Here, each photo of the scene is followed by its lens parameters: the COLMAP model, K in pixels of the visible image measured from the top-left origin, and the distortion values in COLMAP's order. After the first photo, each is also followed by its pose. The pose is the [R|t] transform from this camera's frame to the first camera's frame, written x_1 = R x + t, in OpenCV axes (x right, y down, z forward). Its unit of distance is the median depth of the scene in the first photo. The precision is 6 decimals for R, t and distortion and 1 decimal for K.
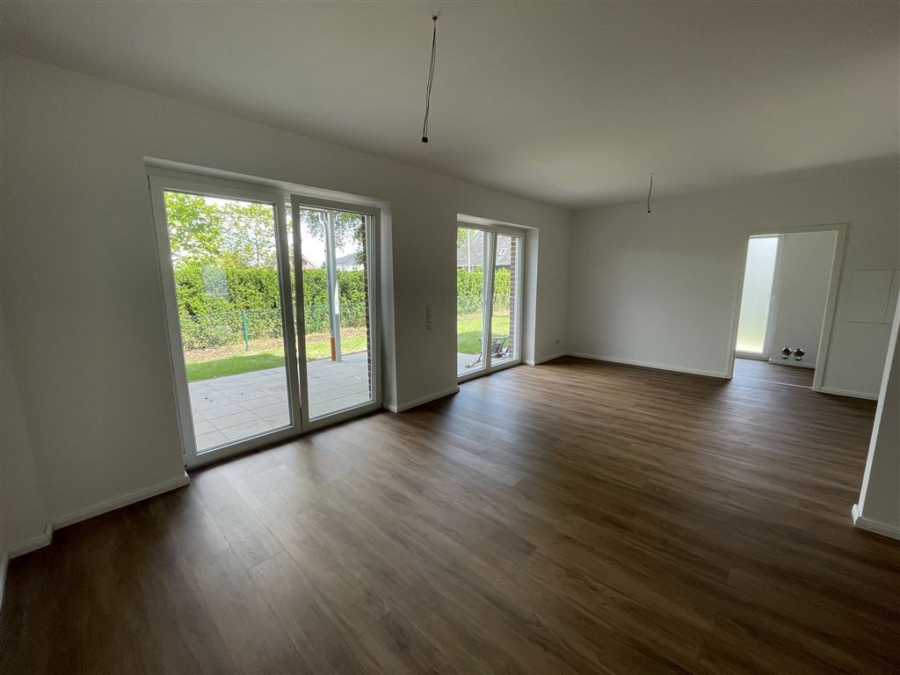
lens RADIAL K [[362.1, 0, 453.7], [0, 362.1, 339.5], [0, 0, 1]] dist [0.003535, 0.000323]
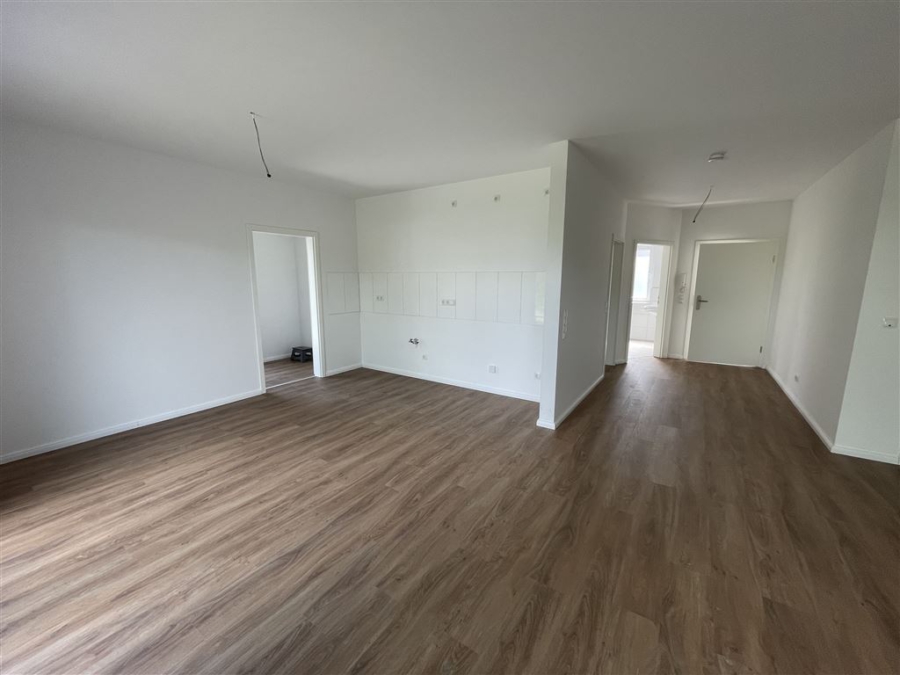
lens RADIAL K [[362.1, 0, 449.8], [0, 362.1, 336.9], [0, 0, 1]] dist [0.003535, 0.000323]
pose [[-0.161178, -0.159023, 0.974030, -0.185963], [0.160547, 0.969562, 0.184860, -0.143278], [-0.973779, 0.186173, -0.130741, 0.823976]]
